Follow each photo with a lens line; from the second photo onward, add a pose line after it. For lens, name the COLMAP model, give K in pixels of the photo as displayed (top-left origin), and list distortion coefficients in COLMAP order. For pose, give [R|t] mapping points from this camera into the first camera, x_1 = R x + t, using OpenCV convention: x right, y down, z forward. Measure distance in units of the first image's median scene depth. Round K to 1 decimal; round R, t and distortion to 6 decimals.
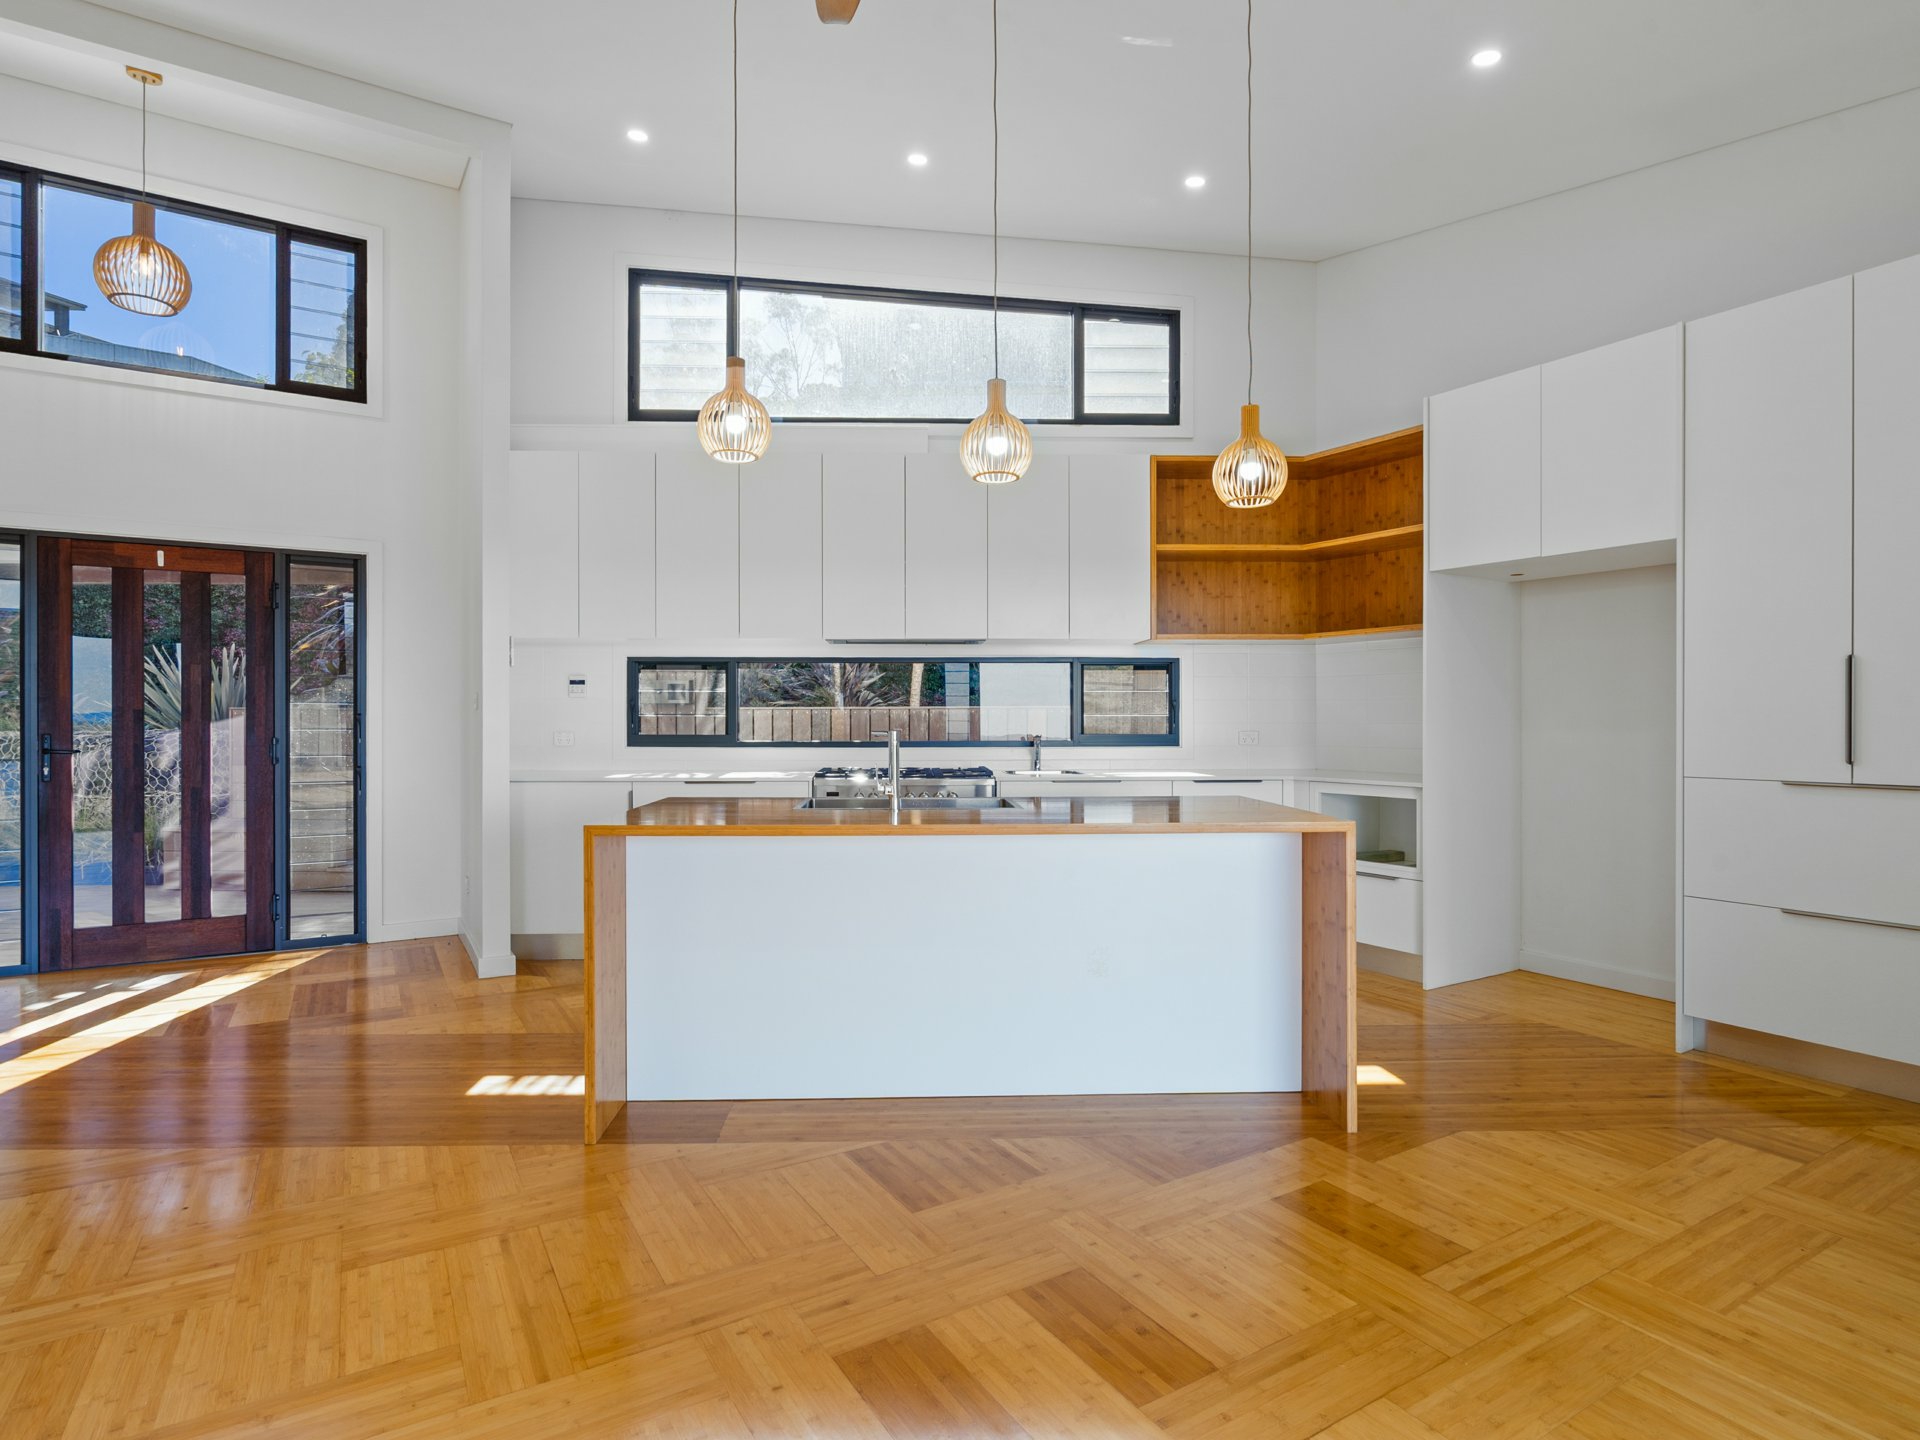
lens RADIAL K [[990.3, 0, 960.0], [0, 990.3, 720.0], [0, 0, 1]] dist [-0.002451, 0.000355]
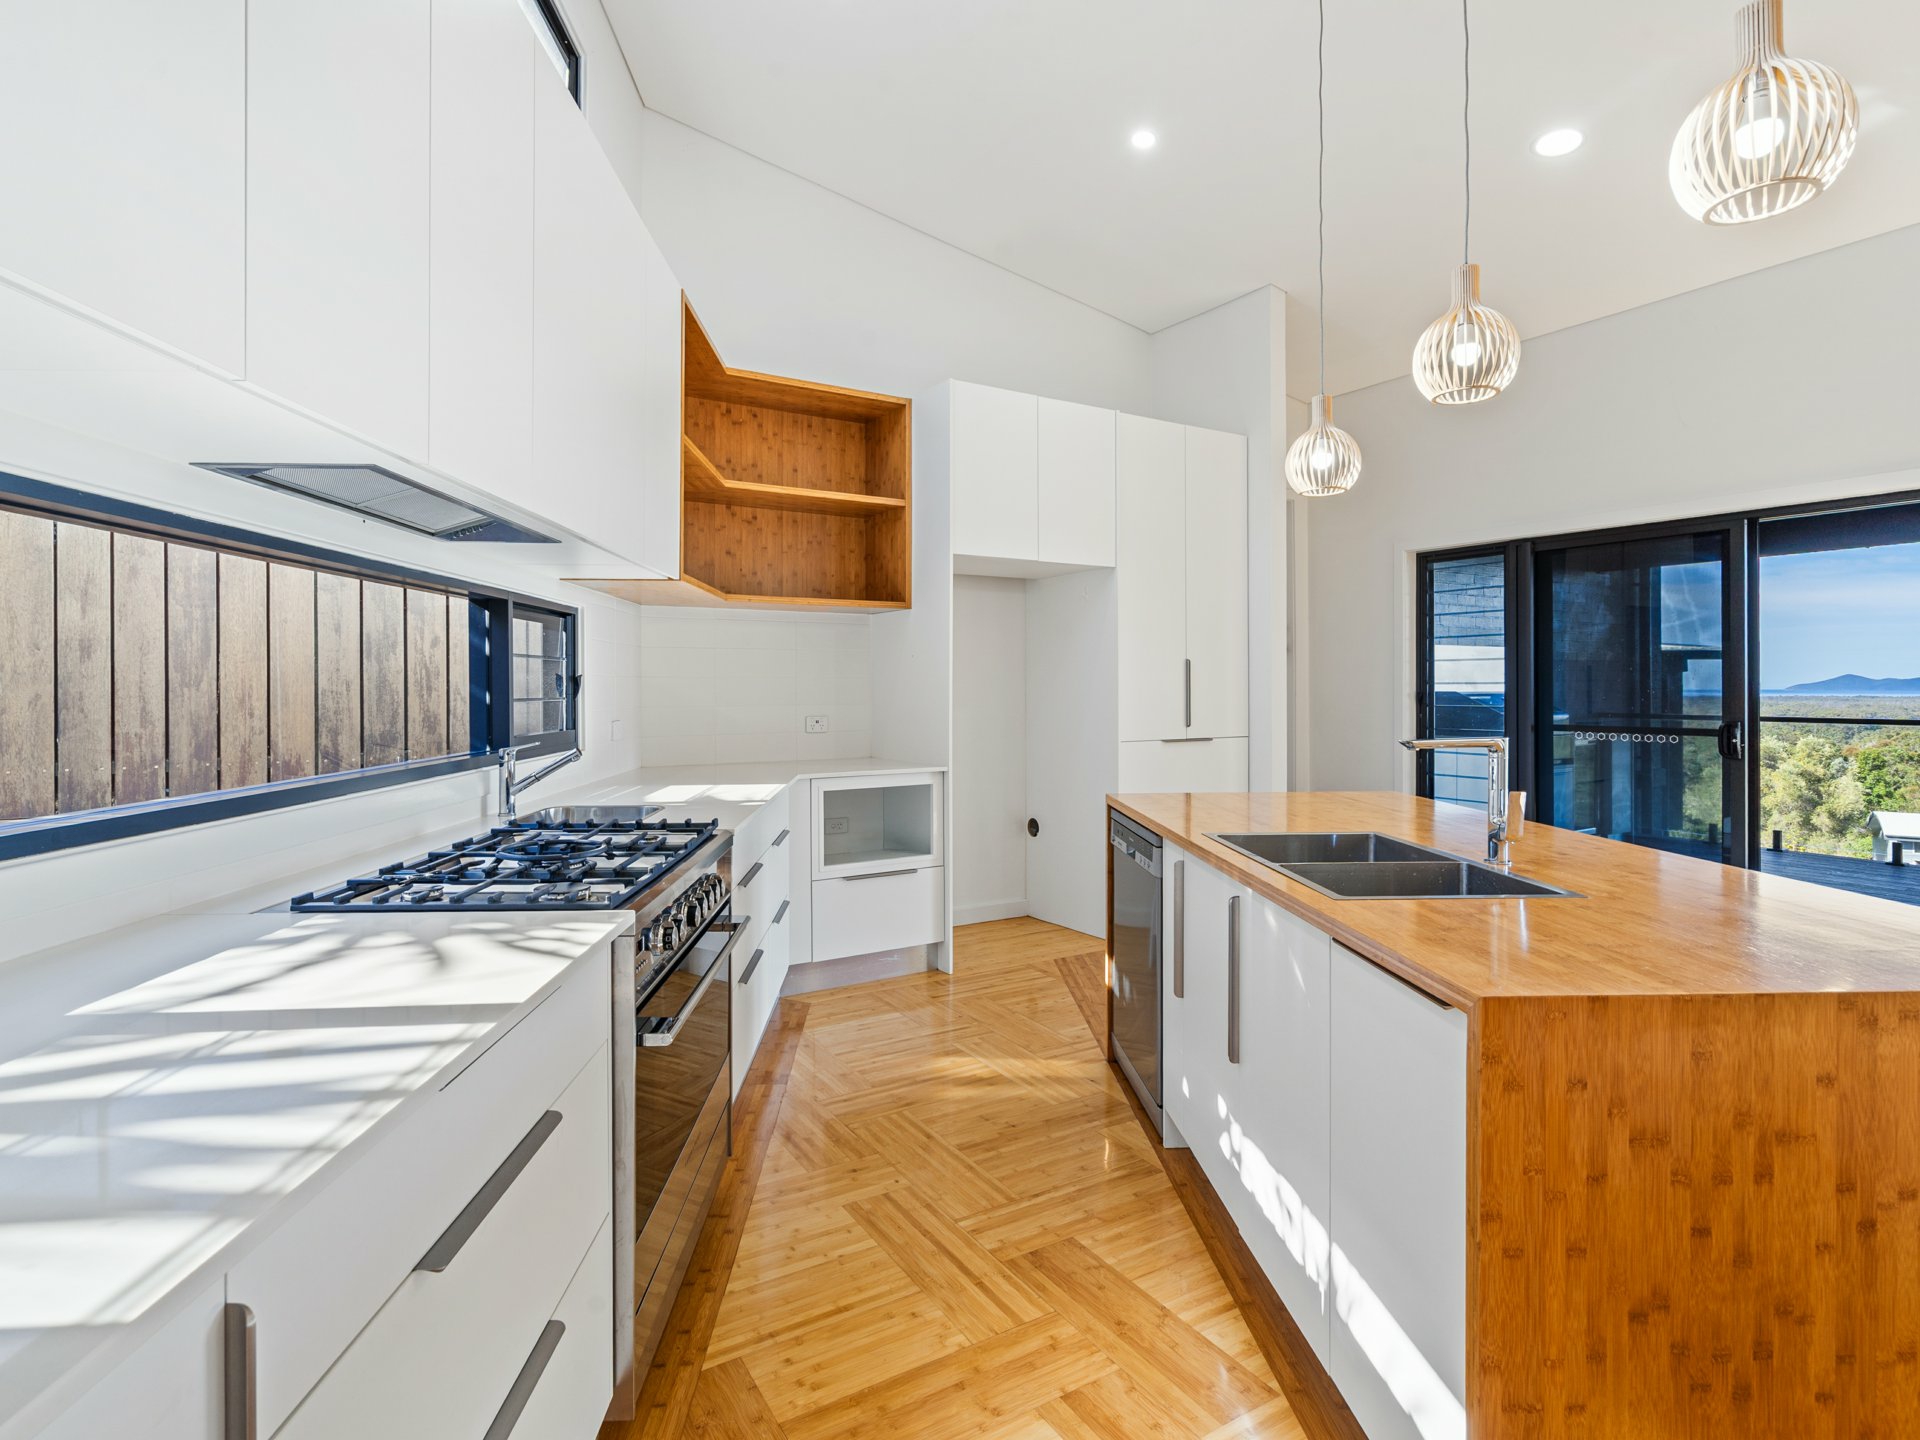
lens RADIAL K [[1024.1, 0, 959.4], [0, 1024.1, 686.8], [0, 0, 1]] dist [-0.002268, 0.000009]
pose [[0.014806, 0.001841, 0.999889, -0.553355], [0.005771, 0.999981, -0.001927, -0.013227], [-0.999874, 0.005799, 0.014795, 0.968988]]
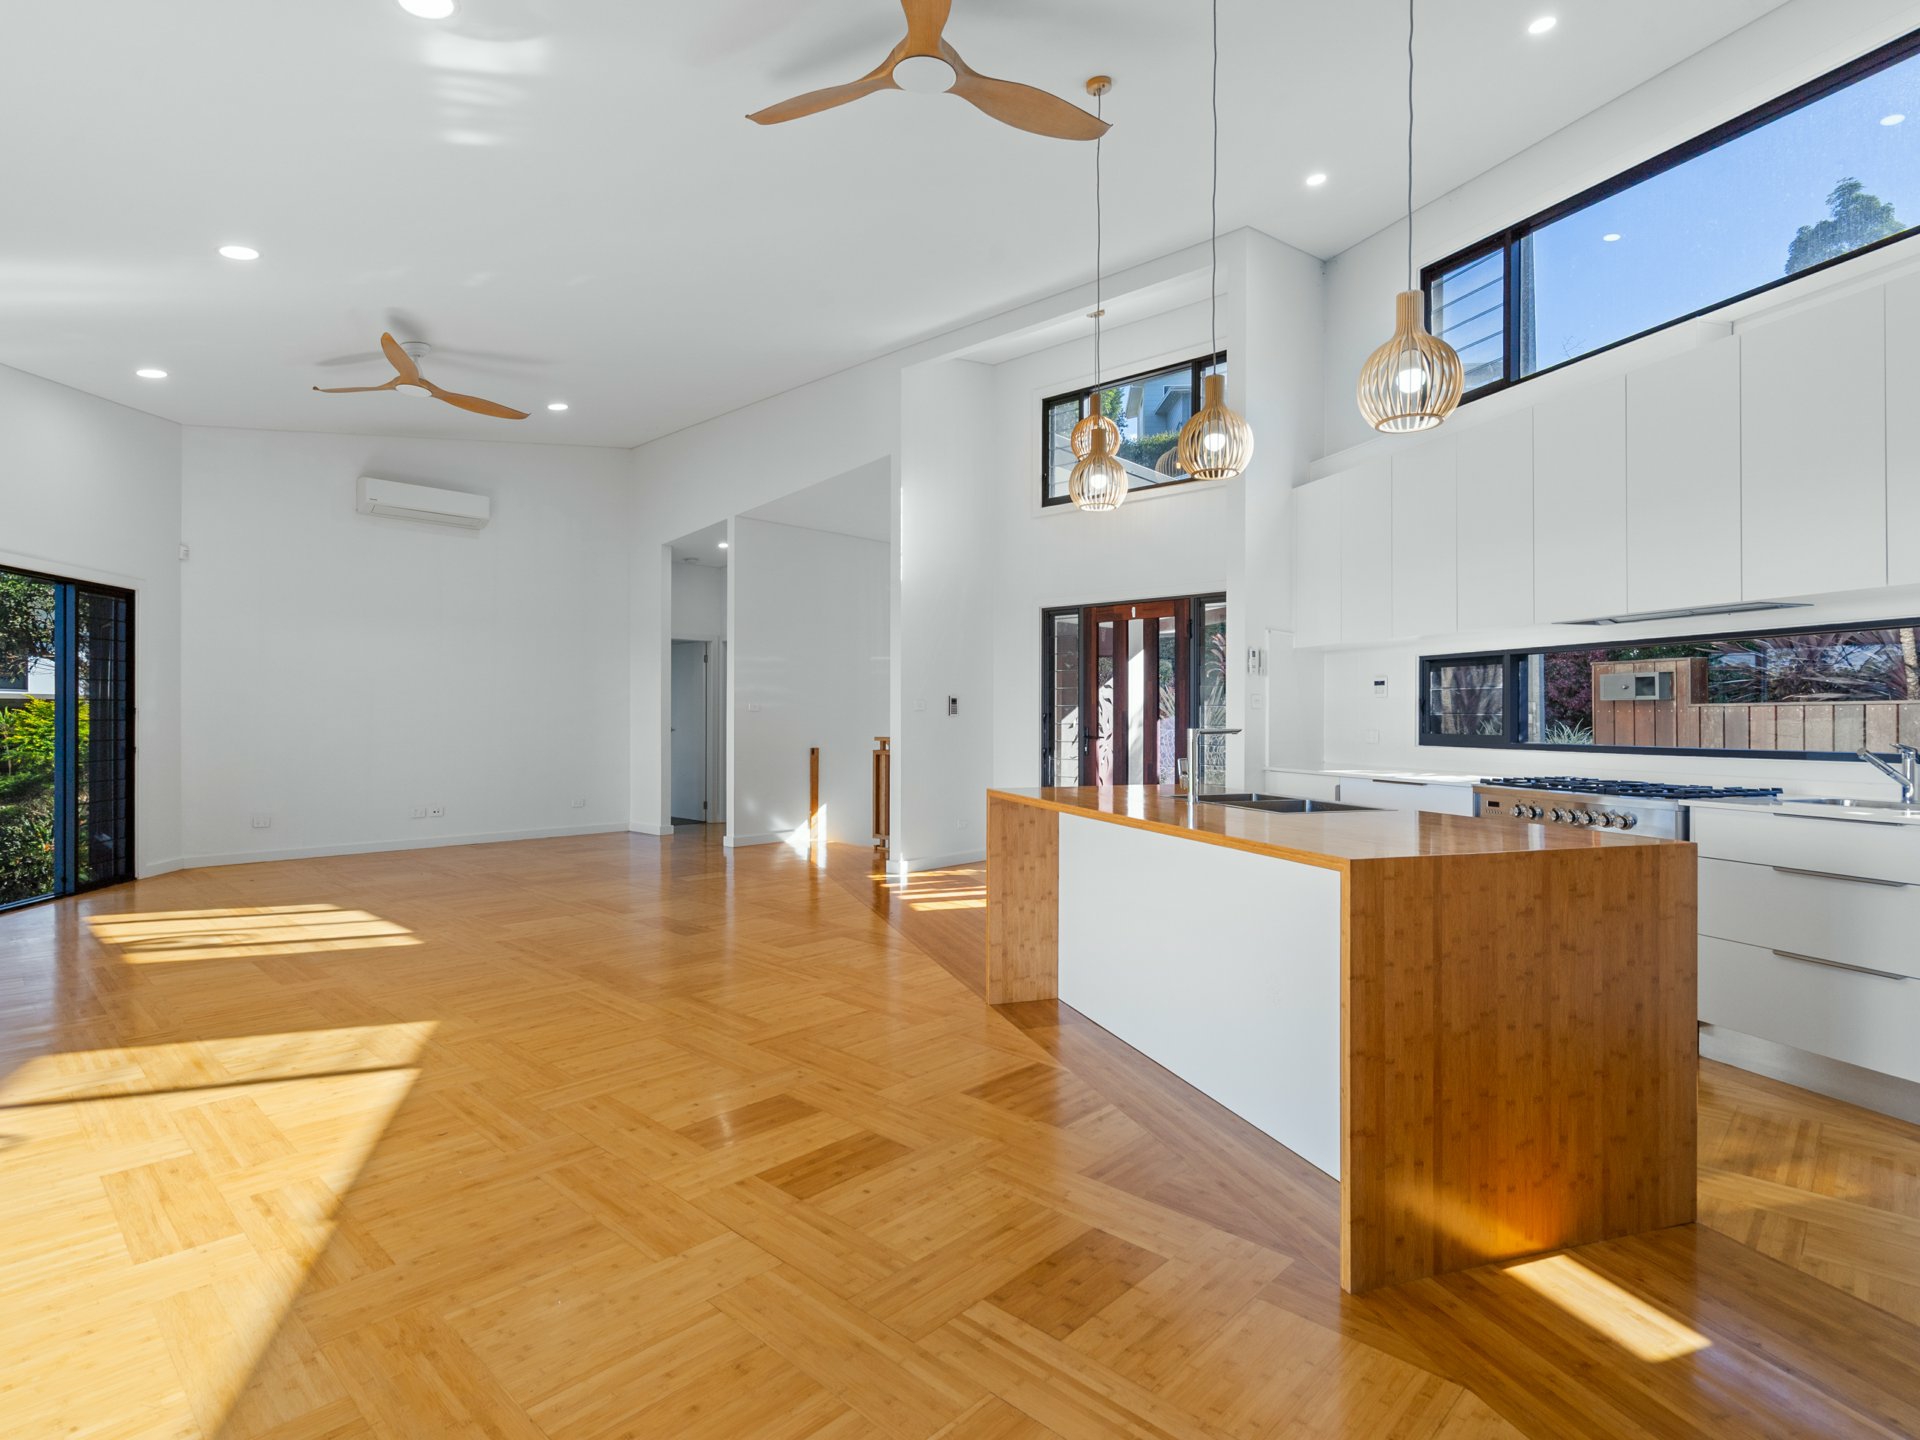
lens RADIAL K [[1030.0, 0, 956.2], [0, 1030.0, 694.9], [0, 0, 1]] dist [0.049639, 0.000290]
pose [[0.259119, -0.018937, -0.965660, 0.713302], [-0.002111, 0.999794, -0.020172, -0.002705], [0.965843, 0.007266, 0.259026, 0.346662]]
